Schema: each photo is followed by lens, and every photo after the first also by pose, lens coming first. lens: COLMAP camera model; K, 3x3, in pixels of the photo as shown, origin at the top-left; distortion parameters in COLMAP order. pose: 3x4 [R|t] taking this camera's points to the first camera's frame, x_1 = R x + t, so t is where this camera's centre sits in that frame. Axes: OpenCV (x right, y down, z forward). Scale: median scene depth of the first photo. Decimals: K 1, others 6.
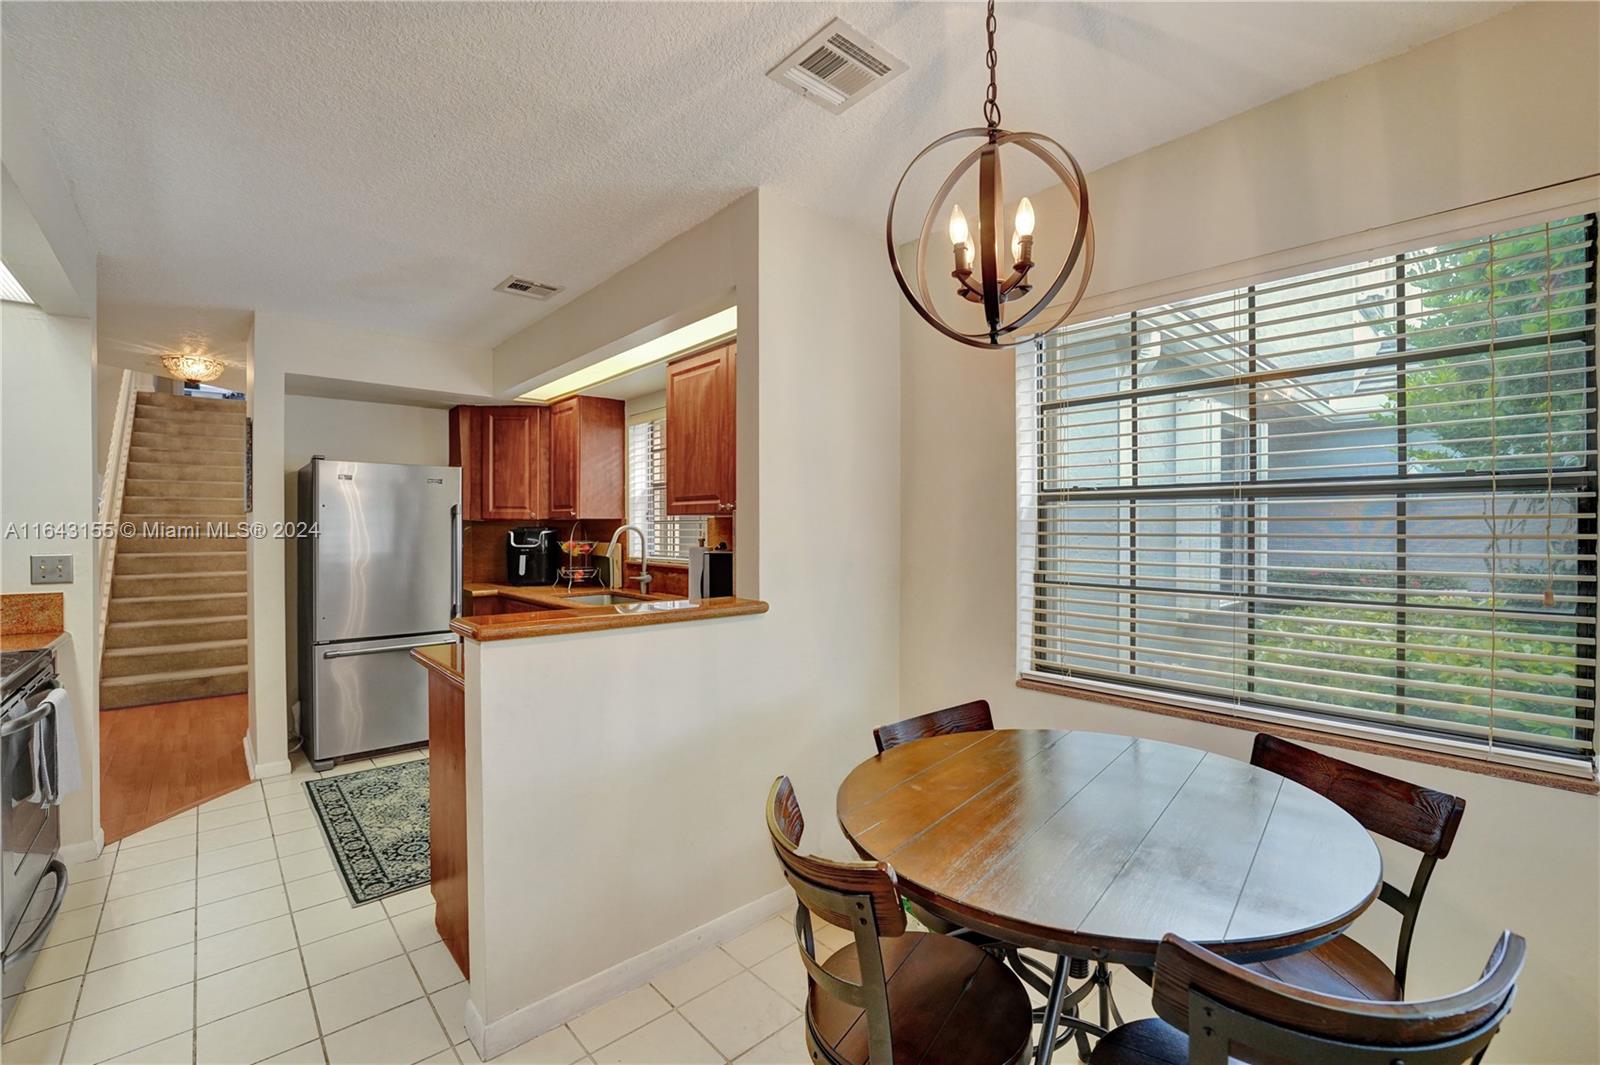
lens RADIAL K [[661.6, 0, 785.7], [0, 661.6, 530.6], [0, 0, 1]] dist [-0.031349, 0.004080]
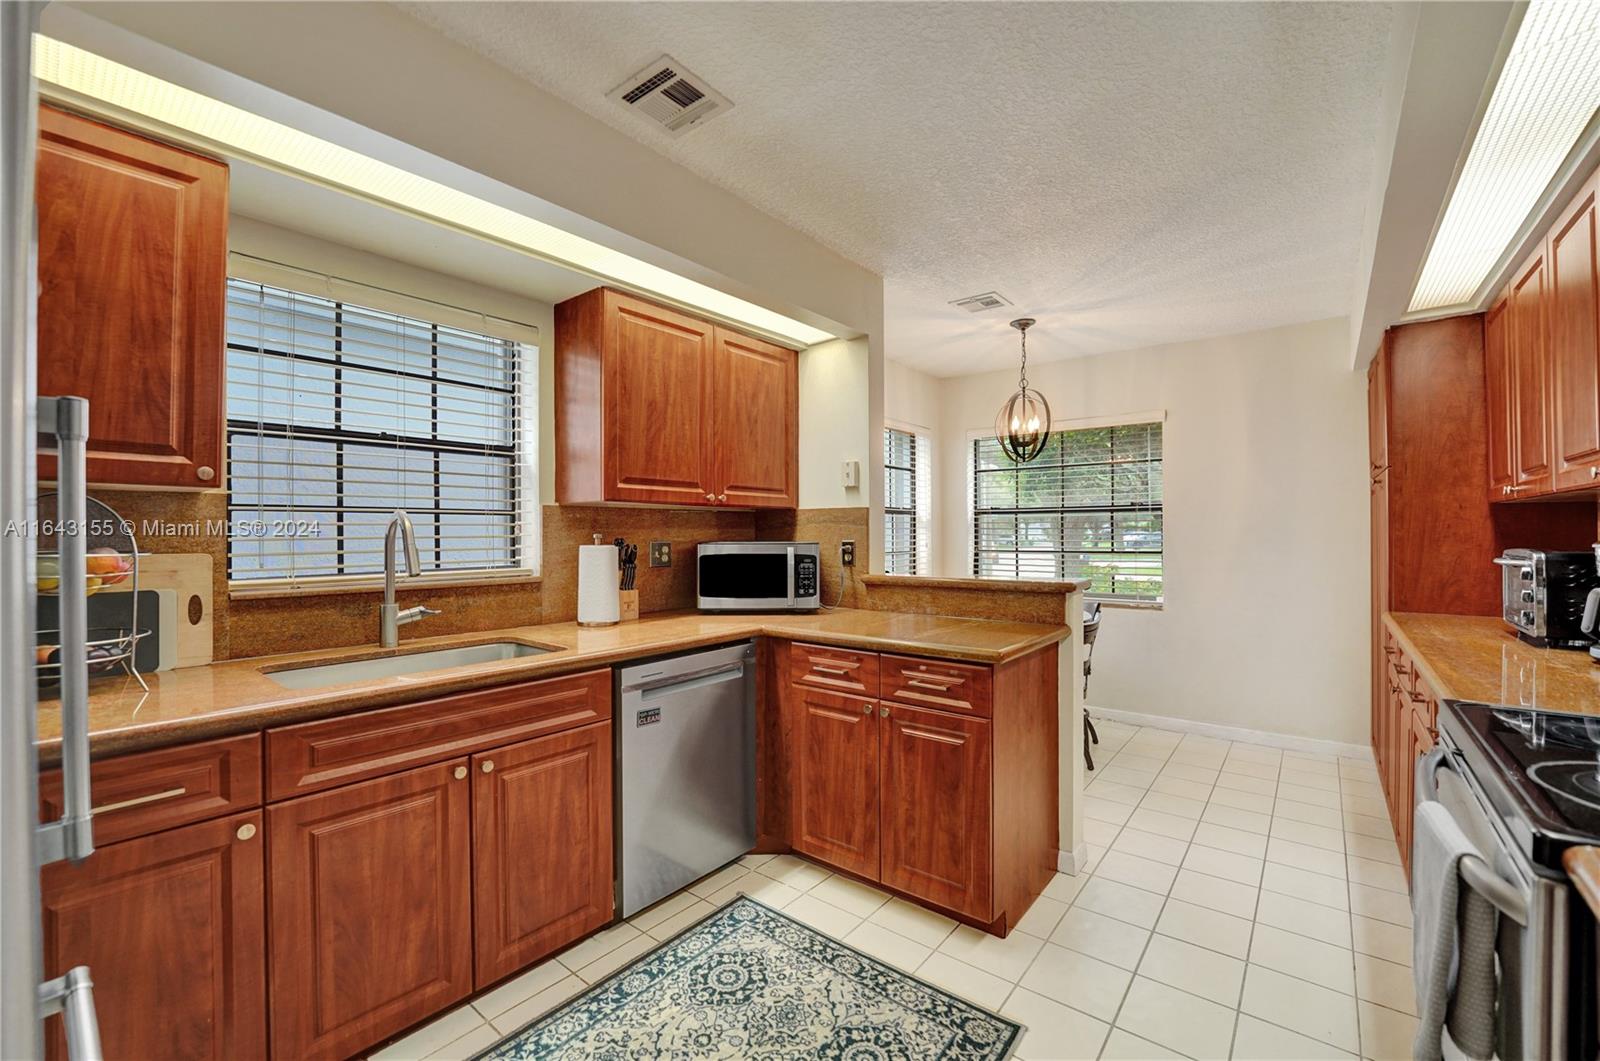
lens RADIAL K [[661.6, 0, 789.6], [0, 661.6, 530.7], [0, 0, 1]] dist [-0.031349, 0.004080]
pose [[-0.154965, 0.005236, 0.987906, -0.865298], [0.009803, 0.999945, -0.003762, 0.013266], [-0.987871, 0.009101, -0.155008, 0.877296]]
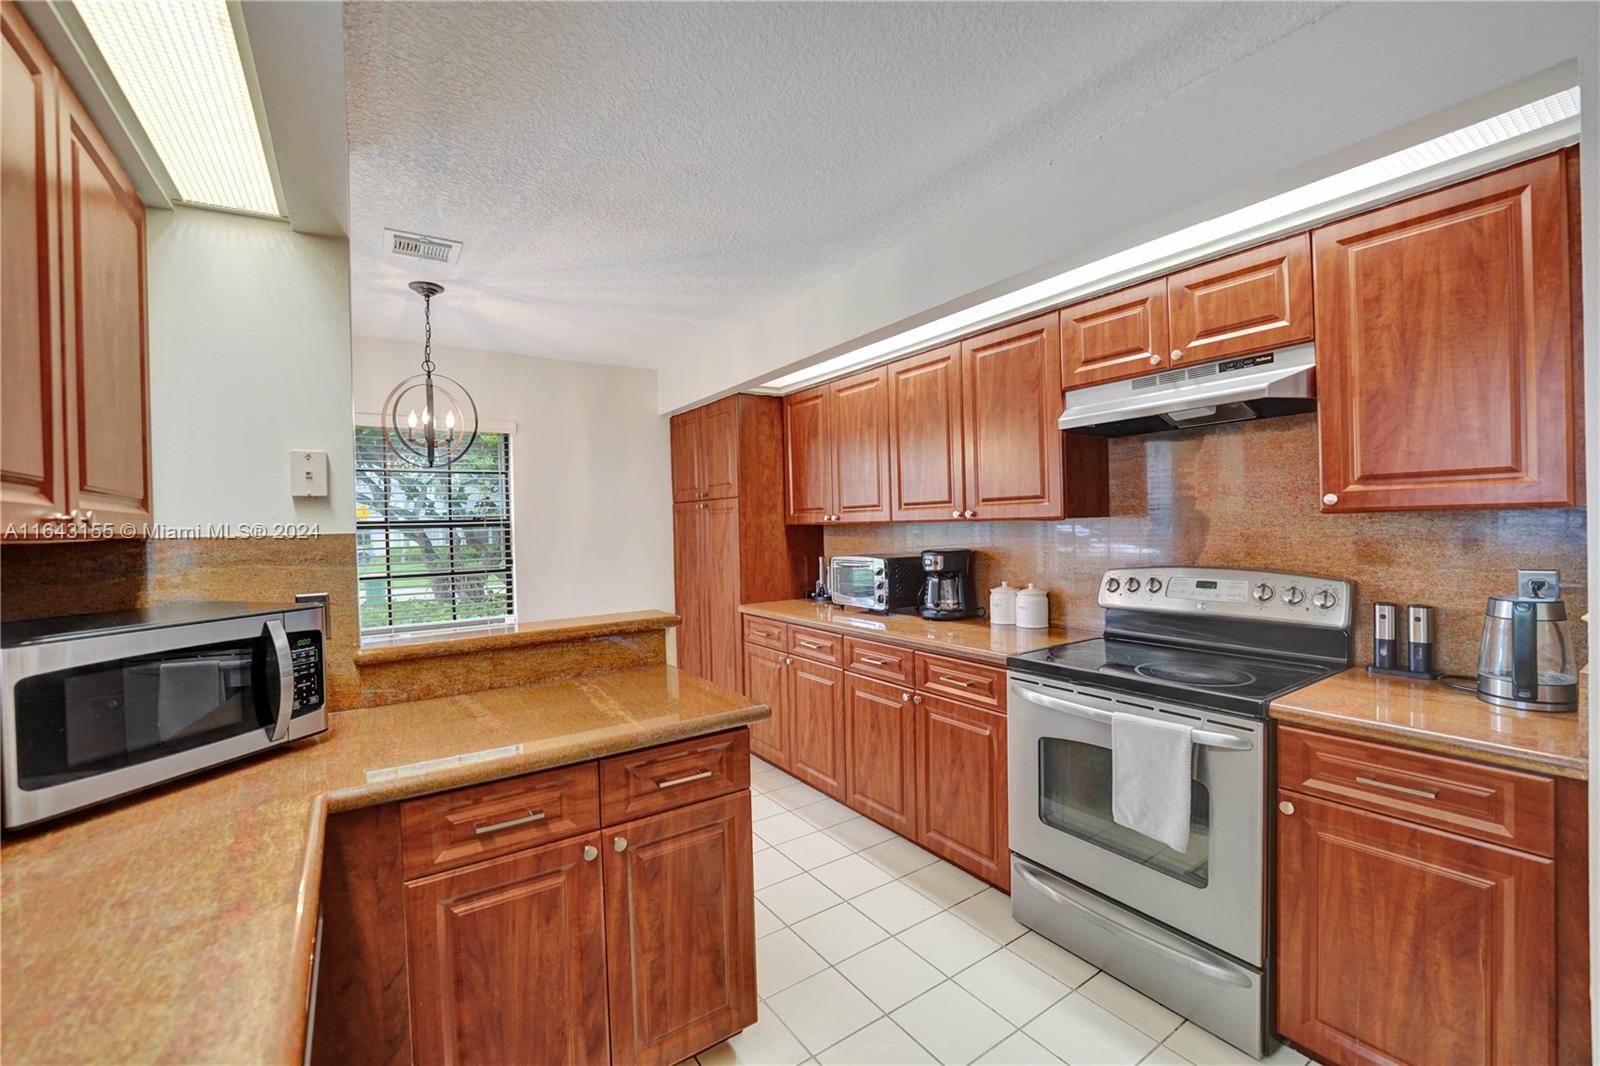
lens RADIAL K [[660.0, 0, 799.6], [0, 660.0, 530.6], [0, 0, 1]] dist [-0.025485, 0.002379]
pose [[-0.991829, 0.022663, 0.125544, -0.442506], [0.024987, 0.999544, 0.016967, -0.020888], [-0.125103, 0.019965, -0.991943, 1.088060]]
